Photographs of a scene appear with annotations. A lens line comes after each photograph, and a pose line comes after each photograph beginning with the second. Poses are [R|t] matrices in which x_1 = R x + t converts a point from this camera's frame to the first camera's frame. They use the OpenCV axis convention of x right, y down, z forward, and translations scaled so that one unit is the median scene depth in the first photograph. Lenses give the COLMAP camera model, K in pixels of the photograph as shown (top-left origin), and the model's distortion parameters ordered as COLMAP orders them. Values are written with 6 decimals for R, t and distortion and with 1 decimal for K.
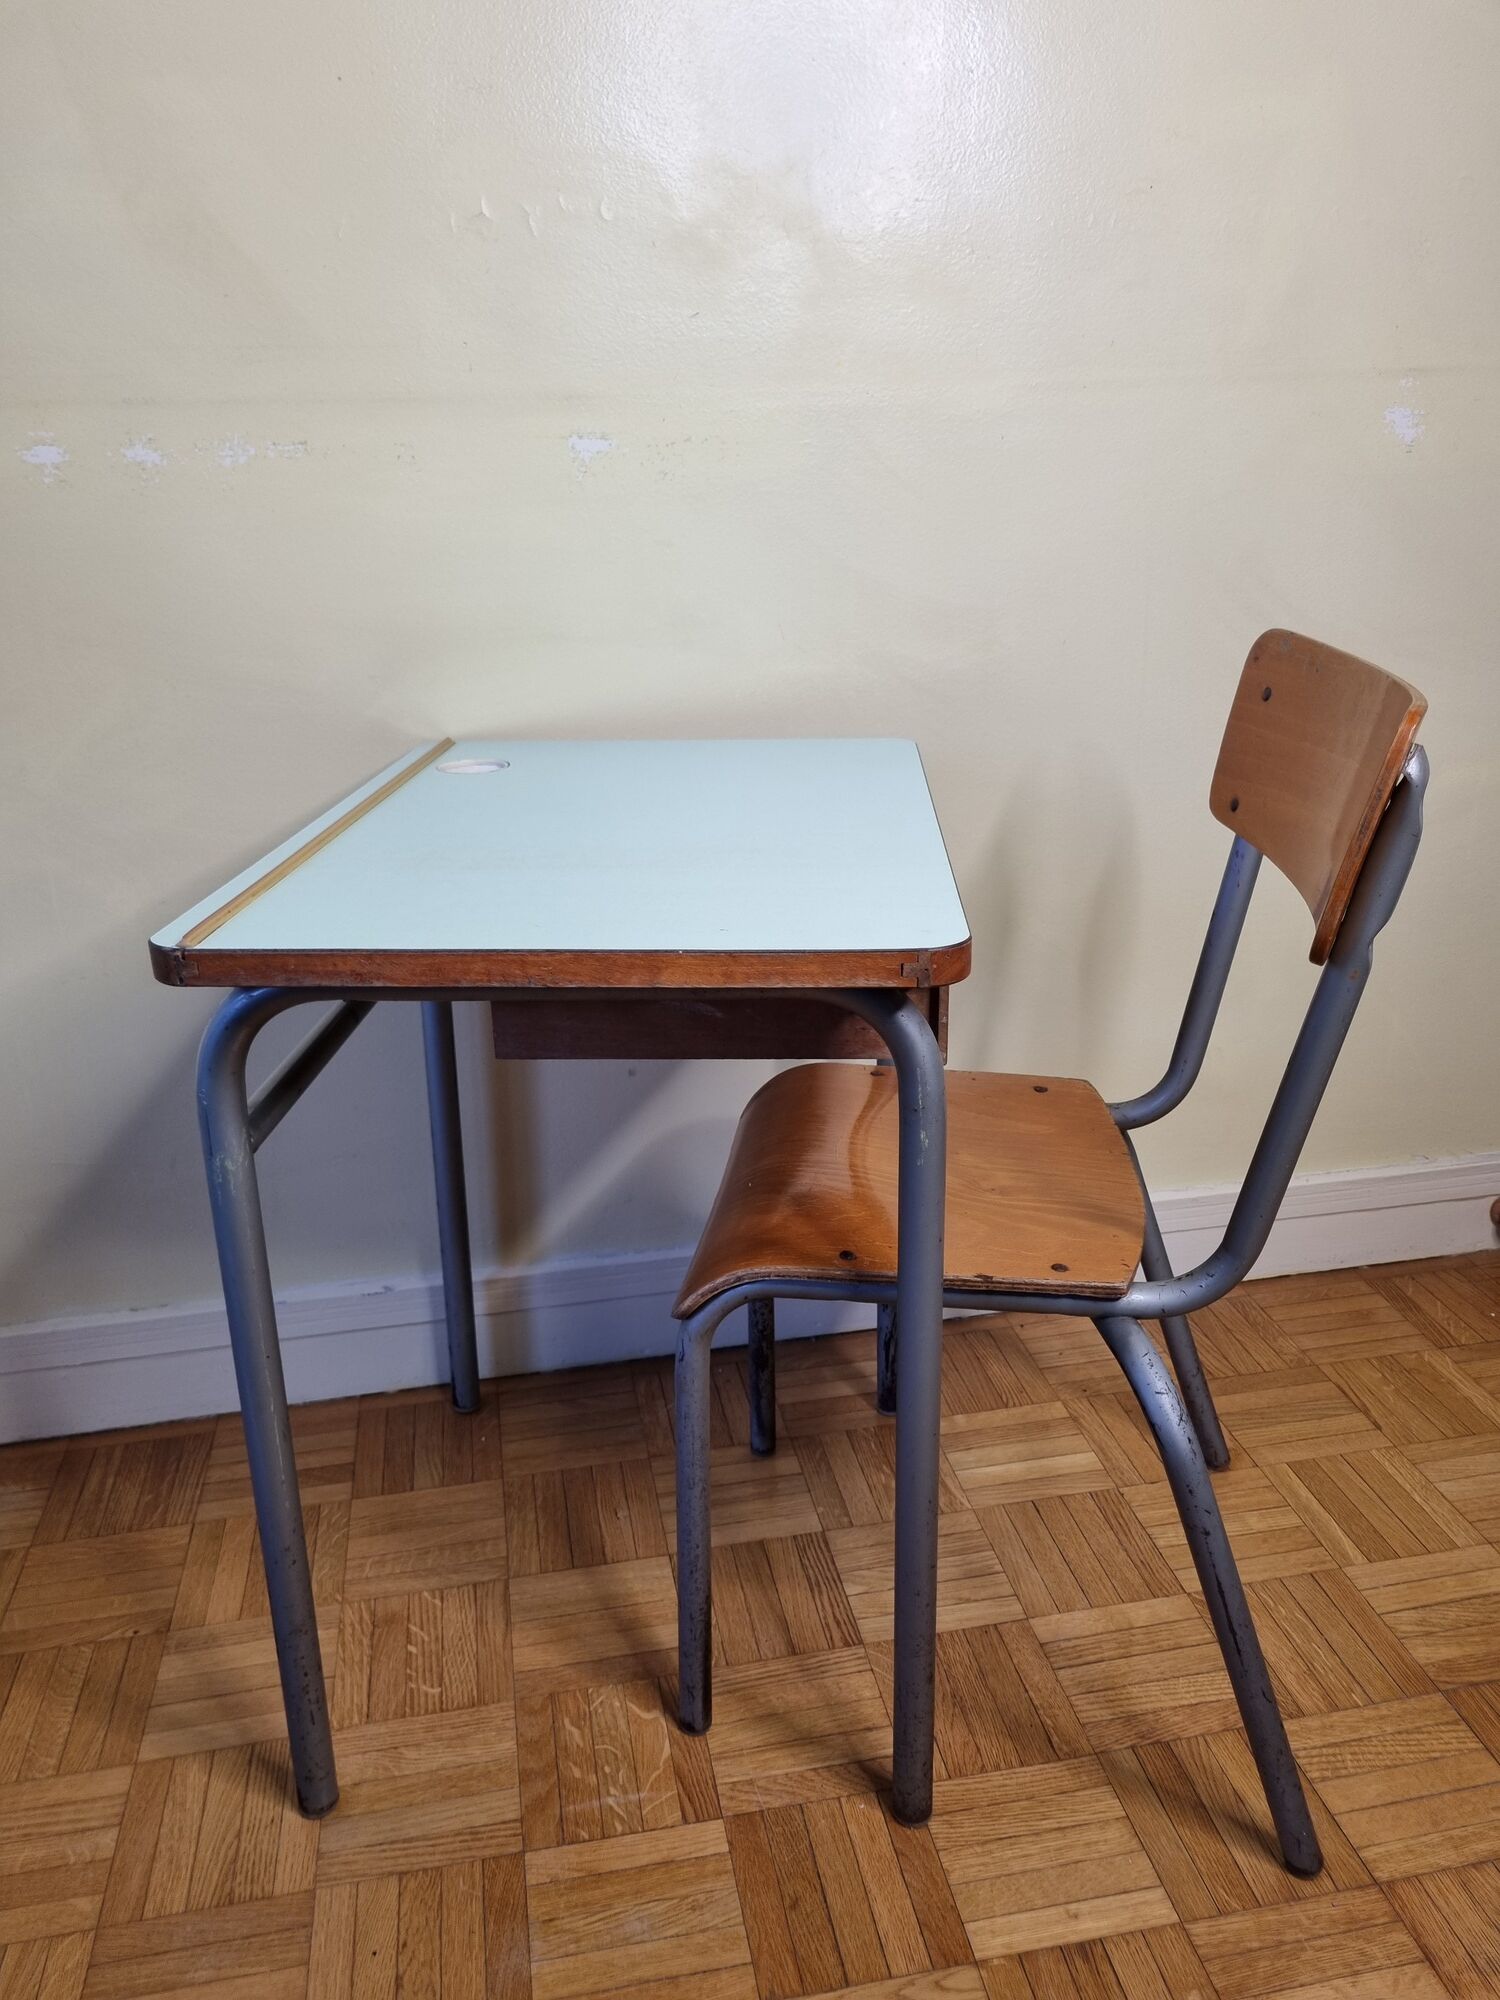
lens RADIAL K [[1544.7, 0, 739.5], [0, 1544.7, 1008.2], [0, 0, 1]] dist [0.045406, -0.044550]
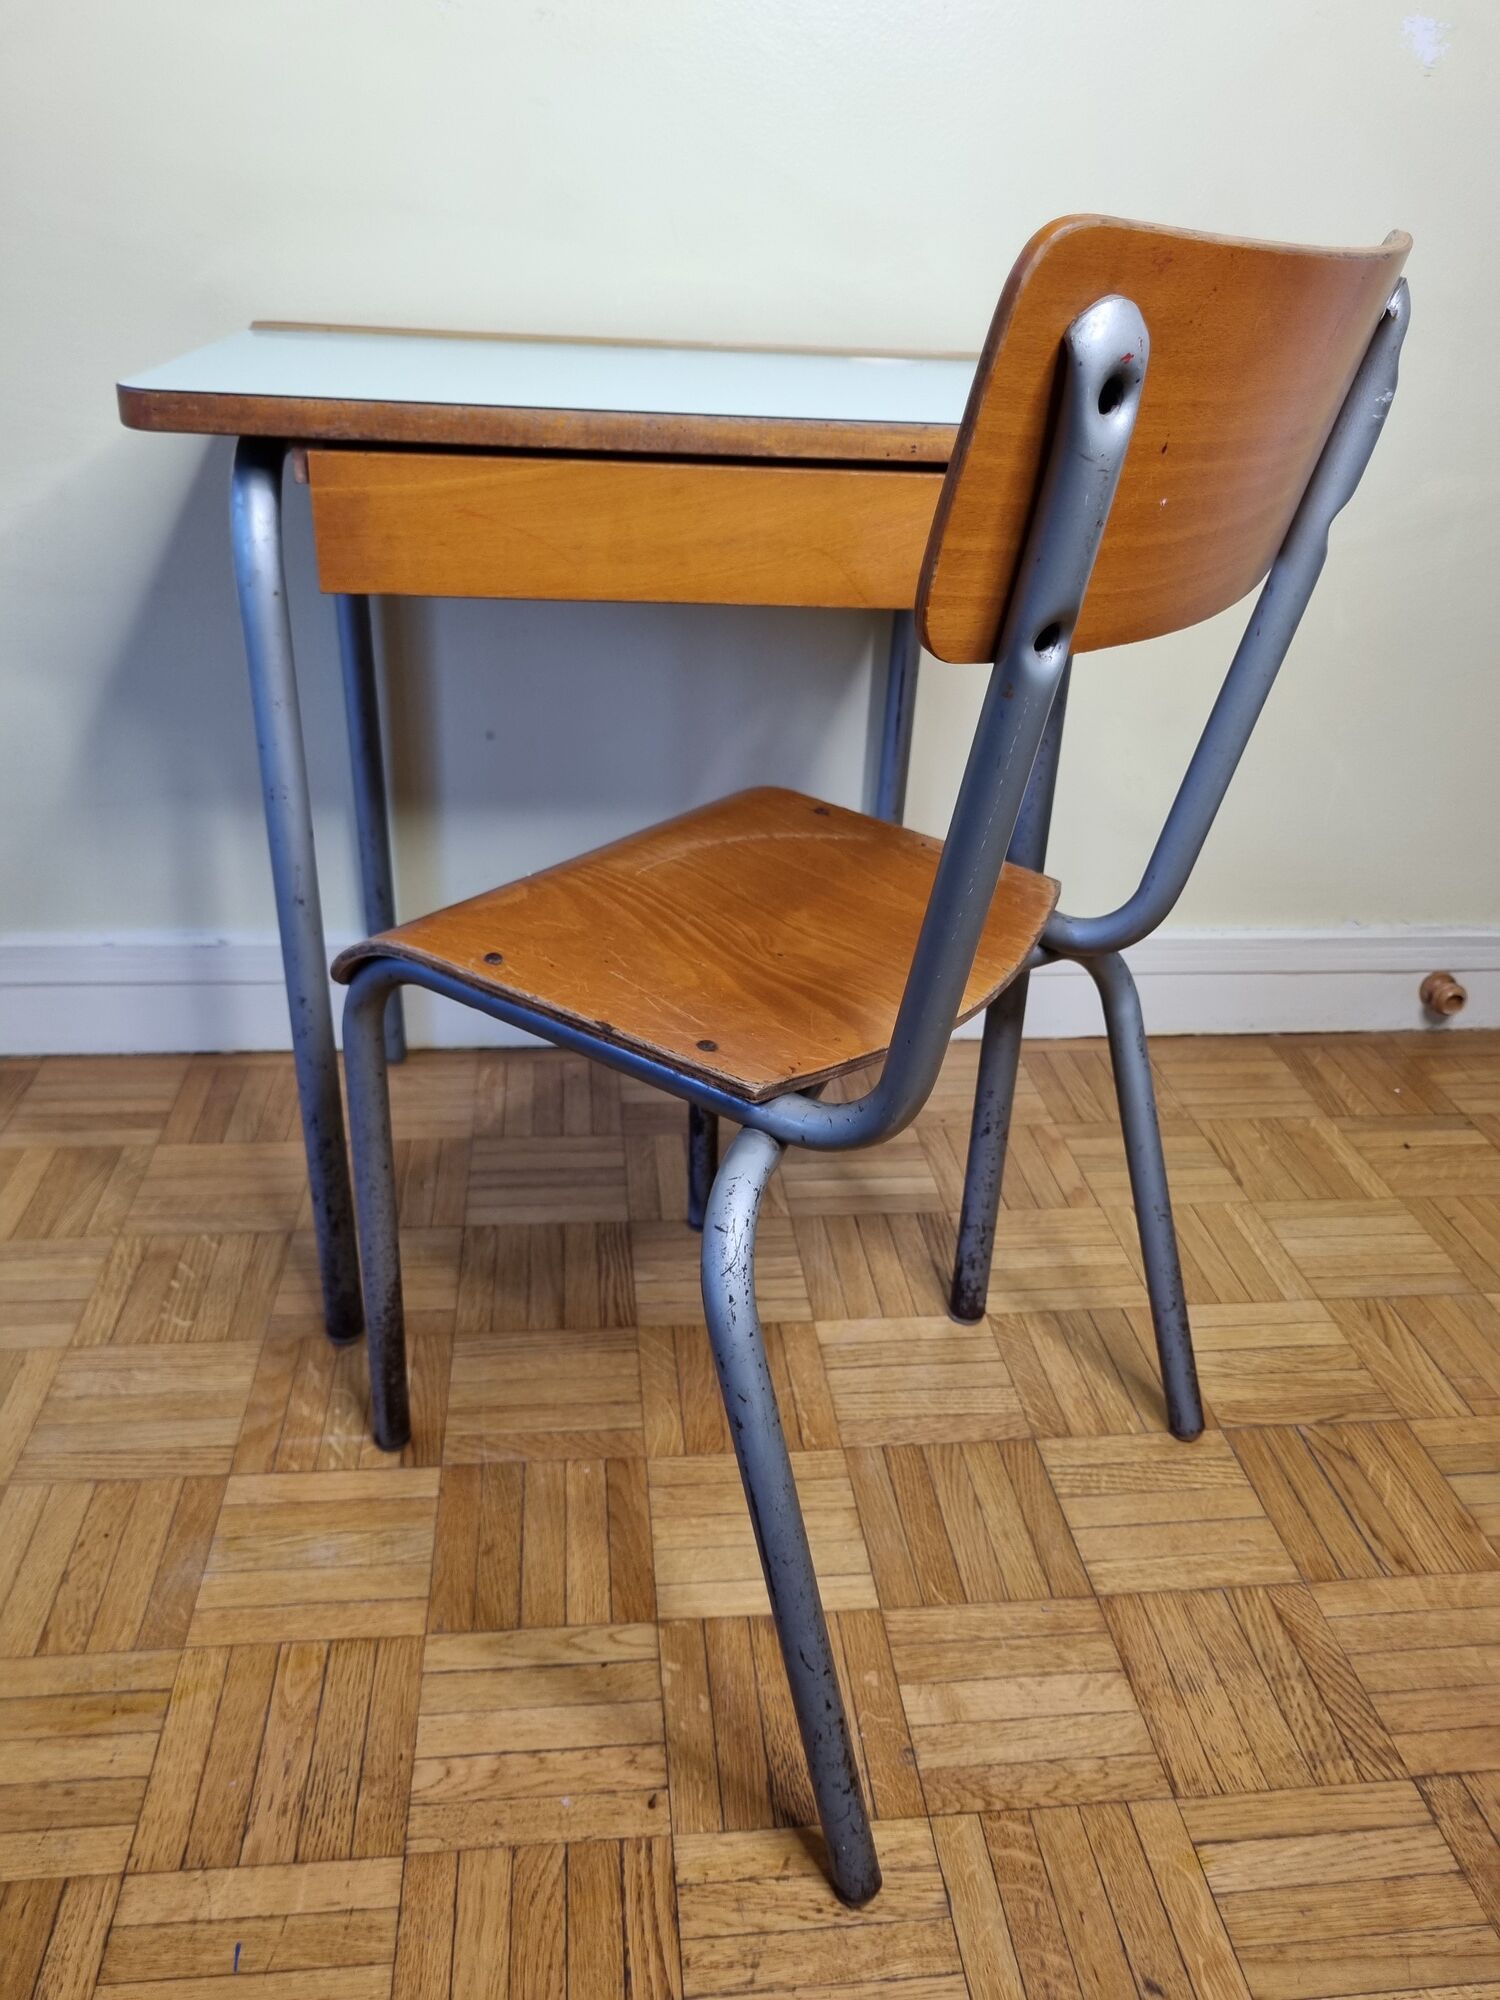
lens RADIAL K [[1544.7, 0, 749.0], [0, 1544.7, 1032.9], [0, 0, 1]] dist [0.045406, -0.044550]
pose [[0.994733, 0.098077, -0.029792, 0.159289], [-0.092942, 0.985588, 0.141345, 0.088402], [0.043225, -0.137831, 0.989512, 0.081189]]
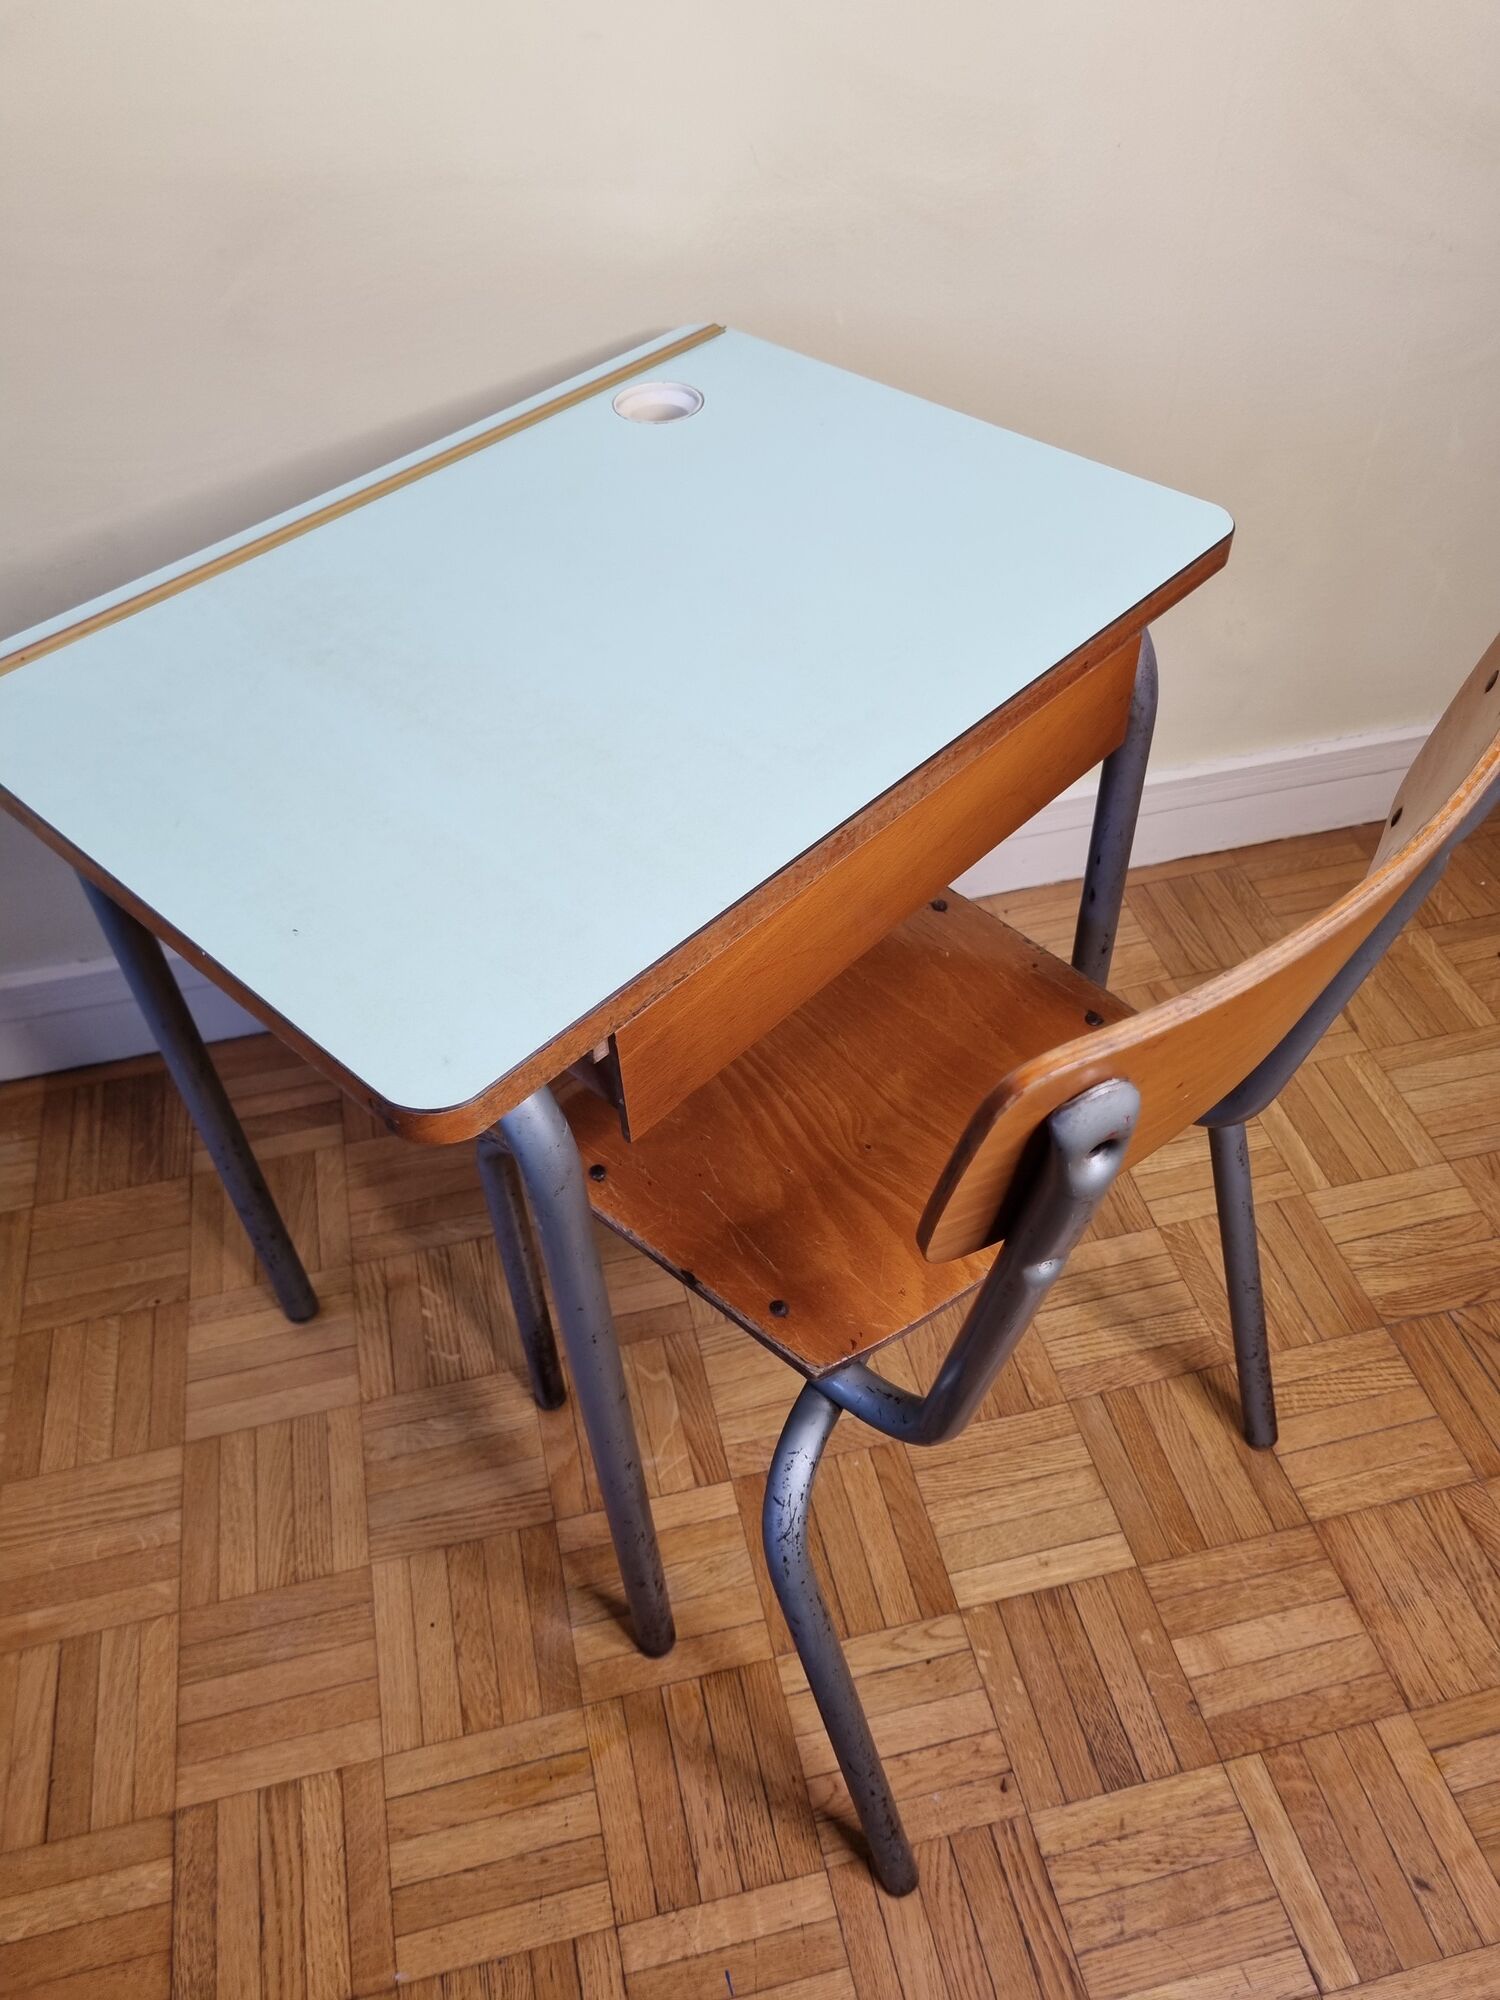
lens RADIAL K [[1544.7, 0, 746.8], [0, 1544.7, 1020.2], [0, 0, 1]] dist [0.045406, -0.044550]
pose [[0.998767, -0.037414, 0.032642, -0.020666], [0.018852, 0.893930, 0.447810, -0.233485], [-0.045934, -0.446642, 0.893533, 0.140842]]
